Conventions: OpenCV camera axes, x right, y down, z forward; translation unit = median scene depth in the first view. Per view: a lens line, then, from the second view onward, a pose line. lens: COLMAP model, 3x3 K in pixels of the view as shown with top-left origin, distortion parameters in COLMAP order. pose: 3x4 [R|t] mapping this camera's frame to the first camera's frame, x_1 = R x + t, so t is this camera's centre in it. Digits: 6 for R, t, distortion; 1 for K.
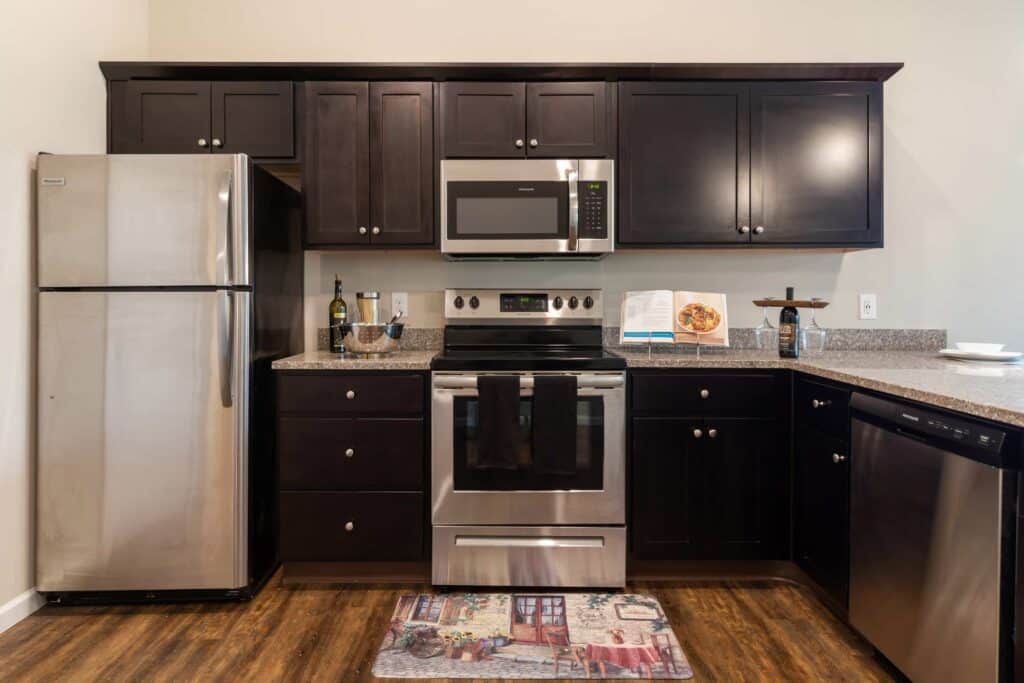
lens RADIAL K [[623.8, 0, 512.6], [0, 623.8, 304.8], [0, 0, 1]] dist [0.002865, 0.001195]
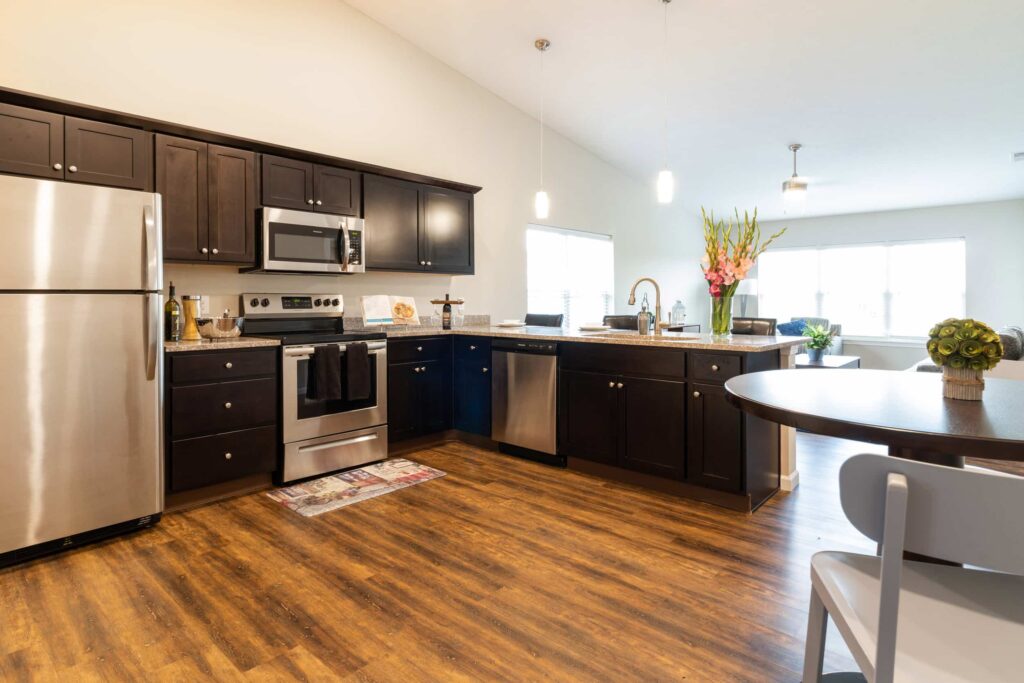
lens RADIAL K [[623.8, 0, 512.6], [0, 623.8, 304.8], [0, 0, 1]] dist [0.002865, 0.001195]
pose [[0.653078, -0.006592, 0.757262, -0.927742], [0.011539, 0.999933, -0.001247, 0.011231], [-0.757203, 0.009552, 0.653110, -0.456896]]
